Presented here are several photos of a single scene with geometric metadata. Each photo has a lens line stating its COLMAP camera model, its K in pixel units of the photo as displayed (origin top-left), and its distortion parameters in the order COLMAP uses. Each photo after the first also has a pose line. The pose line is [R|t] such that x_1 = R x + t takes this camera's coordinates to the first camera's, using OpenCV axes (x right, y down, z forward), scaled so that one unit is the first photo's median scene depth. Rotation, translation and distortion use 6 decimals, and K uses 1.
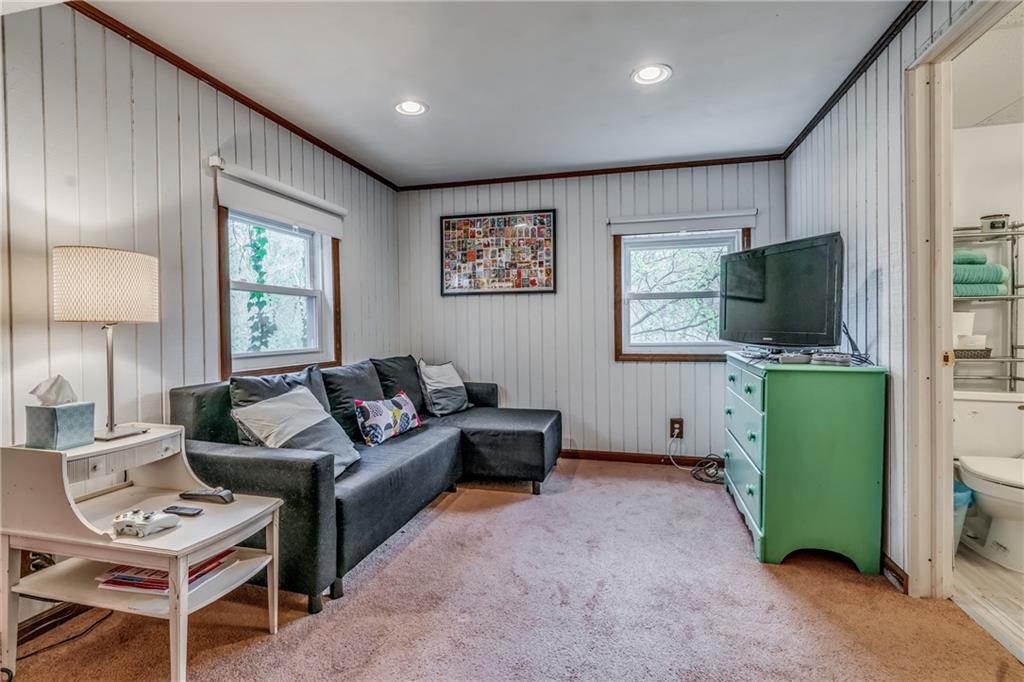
lens RADIAL K [[473.4, 0, 513.7], [0, 473.4, 336.8], [0, 0, 1]] dist [-0.003855, 0.000973]
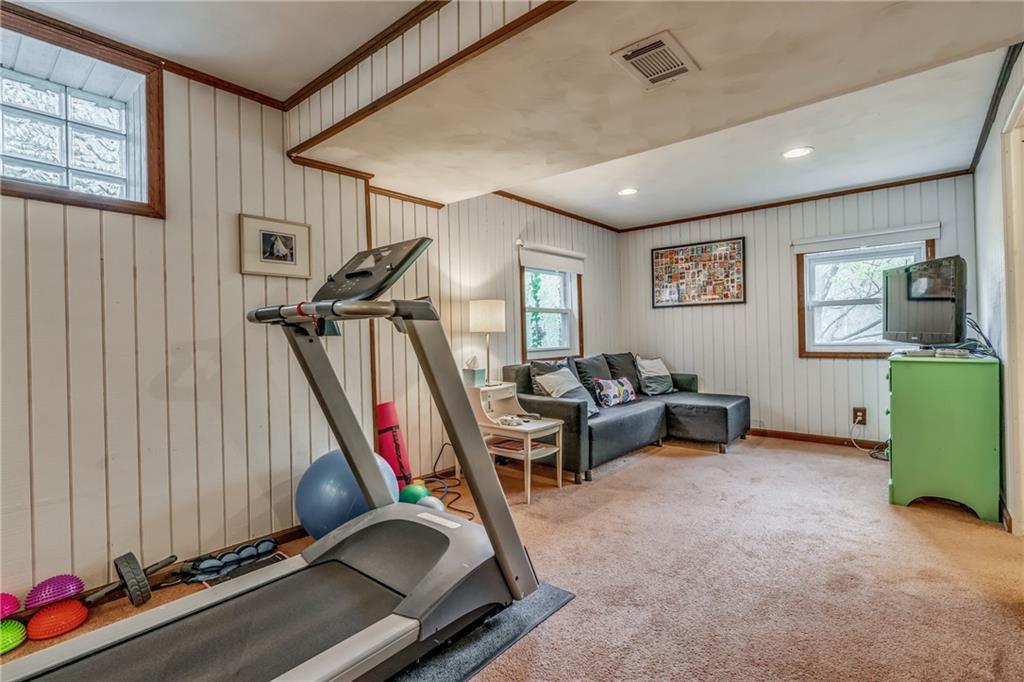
lens RADIAL K [[473.4, 0, 513.7], [0, 473.4, 336.8], [0, 0, 1]] dist [-0.003855, 0.000973]
pose [[0.895425, -0.008871, -0.445124, 0.119885], [0.005456, 0.999945, -0.008953, 0.005191], [0.445179, 0.005588, 0.895424, -0.497332]]
